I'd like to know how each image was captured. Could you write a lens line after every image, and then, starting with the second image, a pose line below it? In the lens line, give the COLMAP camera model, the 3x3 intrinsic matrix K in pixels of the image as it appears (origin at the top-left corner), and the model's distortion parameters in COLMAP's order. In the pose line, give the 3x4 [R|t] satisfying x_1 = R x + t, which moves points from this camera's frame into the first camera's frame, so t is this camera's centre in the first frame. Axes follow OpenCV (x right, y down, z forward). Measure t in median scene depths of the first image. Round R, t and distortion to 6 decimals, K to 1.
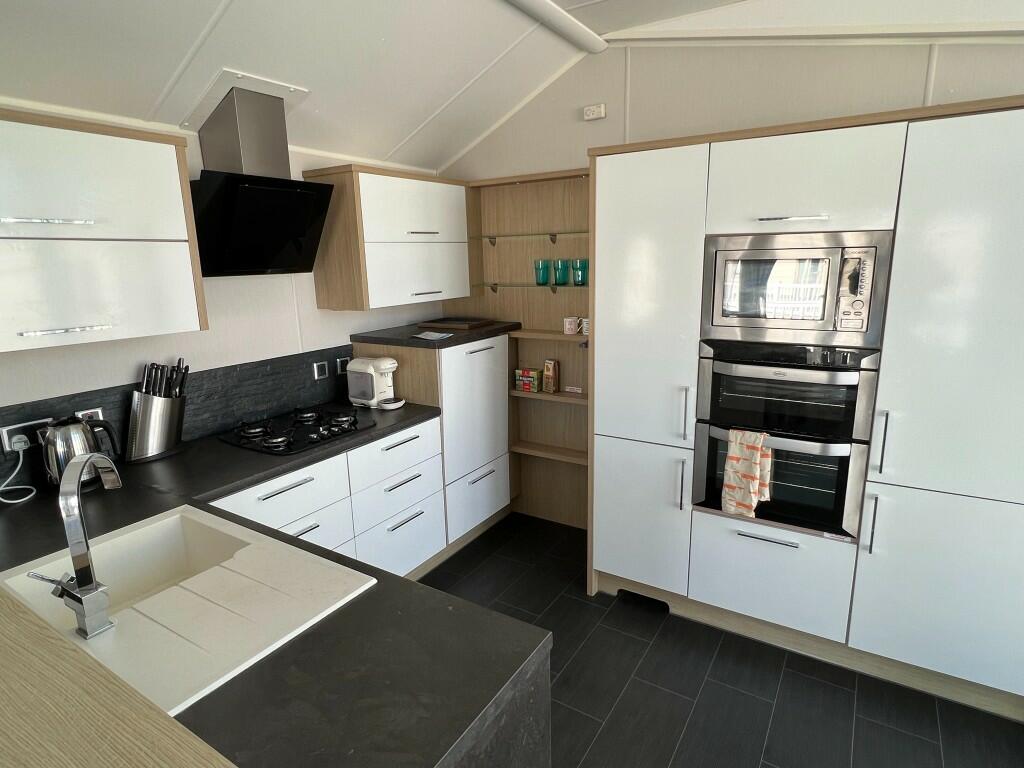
lens RADIAL K [[570.6, 0, 516.7], [0, 570.6, 385.2], [0, 0, 1]] dist [-0.000874, 0.000978]
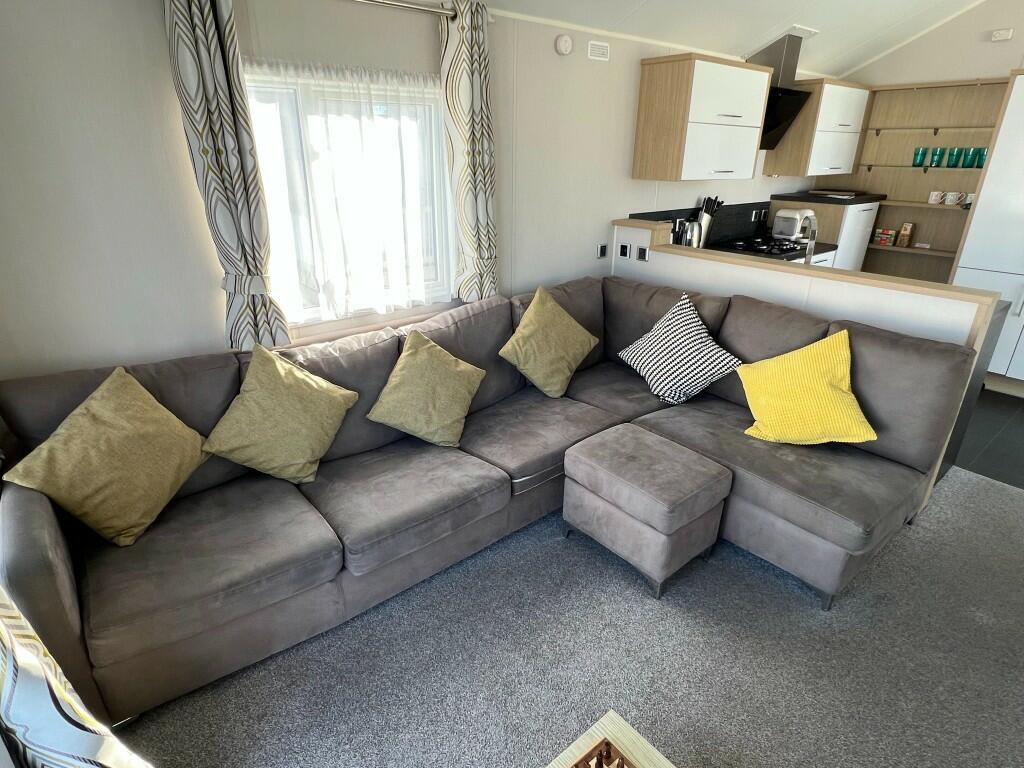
lens RADIAL K [[570.6, 0, 509.8], [0, 570.6, 381.7], [0, 0, 1]] dist [-0.000874, 0.000978]
pose [[0.956529, 0.139914, -0.255882, -0.487152], [-0.096720, 0.979937, 0.174266, 0.197902], [0.275131, -0.141942, 0.950871, -0.691309]]
